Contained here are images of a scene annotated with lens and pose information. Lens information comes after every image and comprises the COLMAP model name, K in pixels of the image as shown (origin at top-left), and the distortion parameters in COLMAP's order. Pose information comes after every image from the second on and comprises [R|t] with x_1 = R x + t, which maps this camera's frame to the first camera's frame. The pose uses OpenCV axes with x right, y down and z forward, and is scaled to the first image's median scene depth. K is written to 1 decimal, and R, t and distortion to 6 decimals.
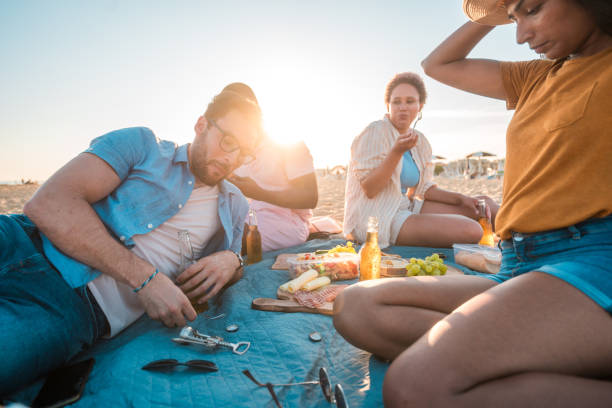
lens RADIAL K [[352.5, 0, 306.0], [0, 352.5, 204.0], [0, 0, 1]] dist [0.005744, 0.001054]
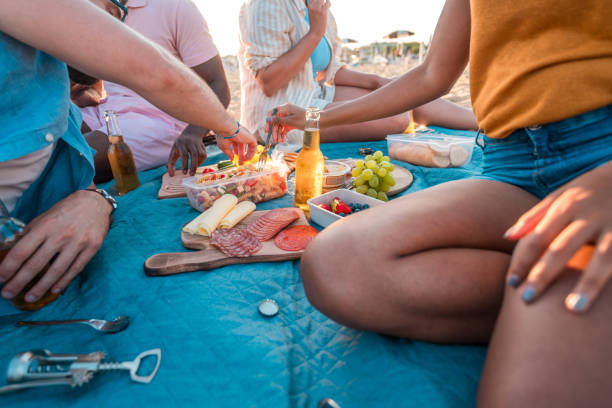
lens RADIAL K [[352.5, 0, 306.0], [0, 352.5, 204.0], [0, 0, 1]] dist [0.005744, 0.001054]
pose [[0.936121, -0.154922, 0.315717, -0.062792], [0.058566, 0.953881, 0.294416, 0.013524], [-0.346768, -0.257119, 0.902021, 0.356958]]
